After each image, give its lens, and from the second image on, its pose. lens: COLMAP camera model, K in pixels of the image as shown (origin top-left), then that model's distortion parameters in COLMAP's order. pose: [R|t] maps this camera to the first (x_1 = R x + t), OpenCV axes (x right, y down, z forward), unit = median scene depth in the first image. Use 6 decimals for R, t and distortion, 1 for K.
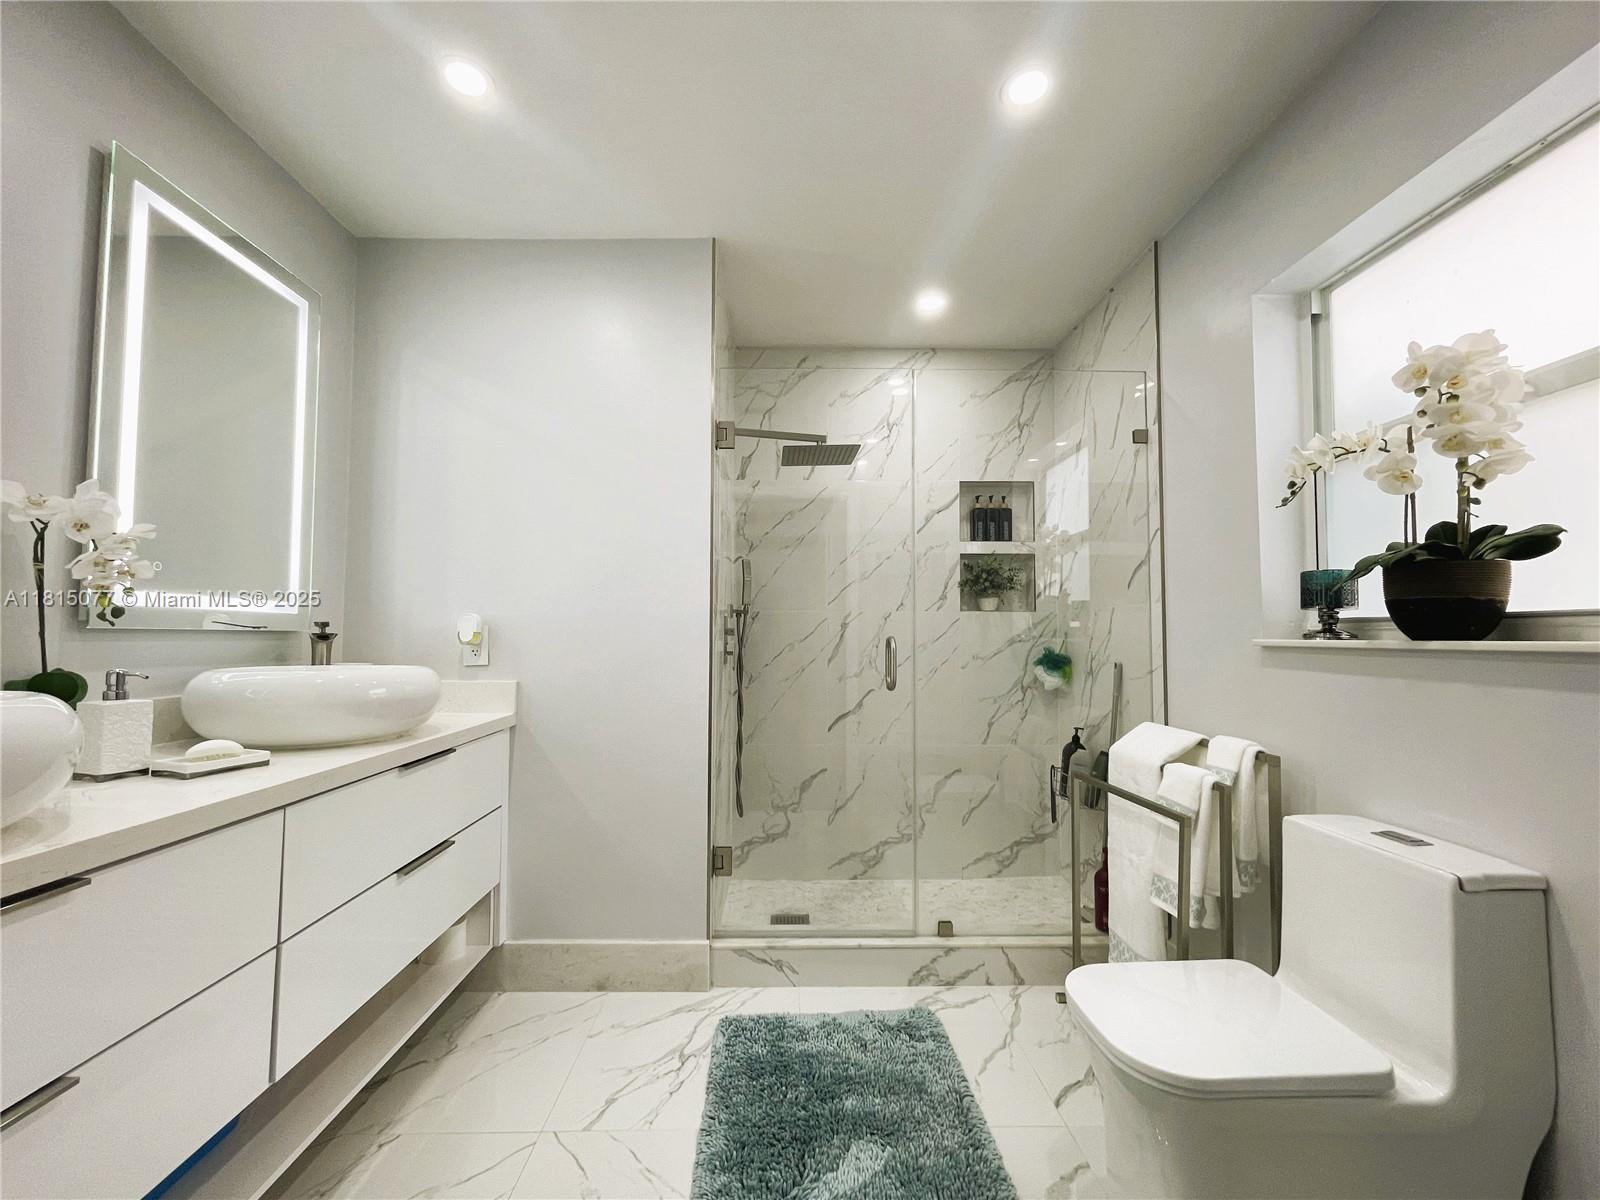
lens RADIAL K [[646.2, 0, 794.1], [0, 646.2, 608.3], [0, 0, 1]] dist [0.001293, -0.000509]
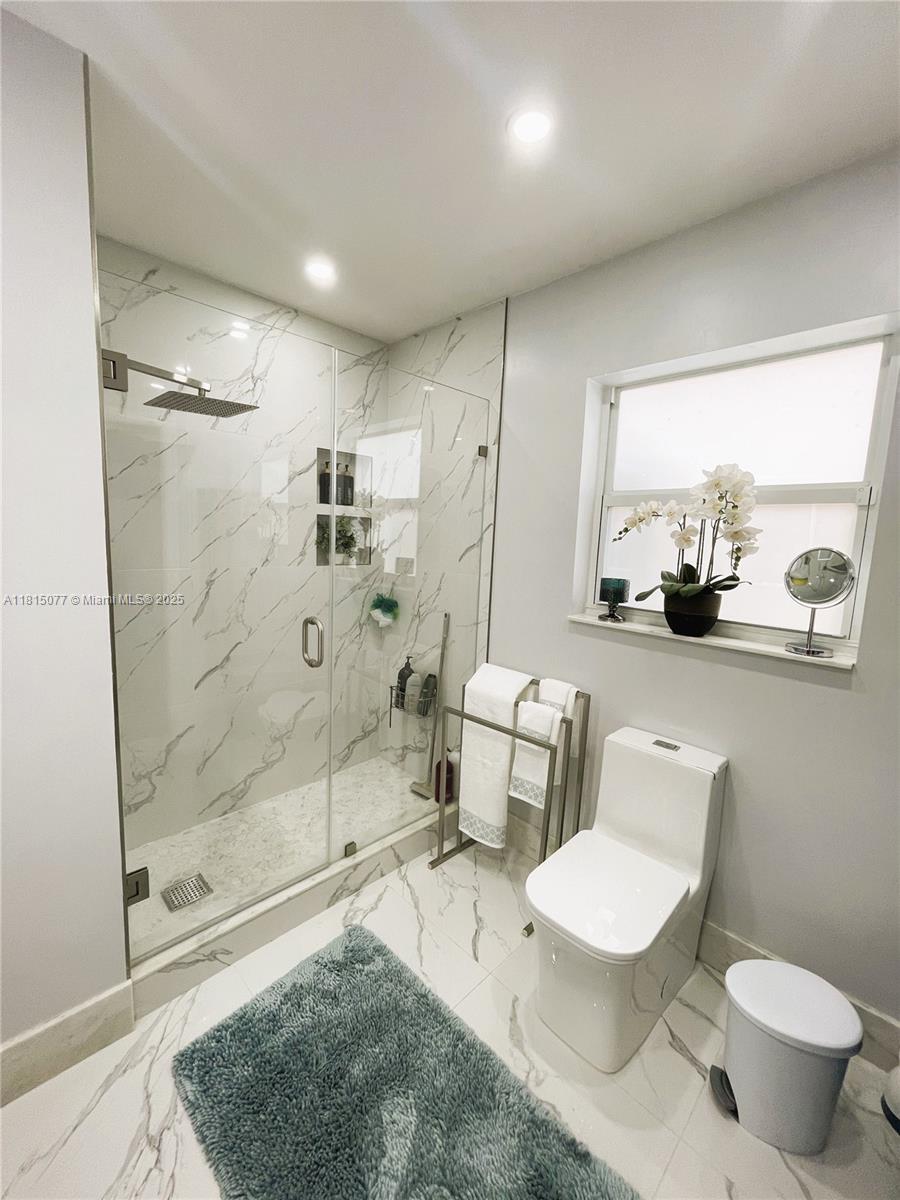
lens RADIAL K [[484.6, 0, 450.3], [0, 484.6, 596.9], [0, 0, 1]] dist [0.001293, -0.000509]
pose [[0.724254, -0.063221, 0.686629, -0.232850], [-0.066200, 0.984813, 0.160504, -0.134180], [-0.686348, -0.161700, 0.709069, 0.308787]]
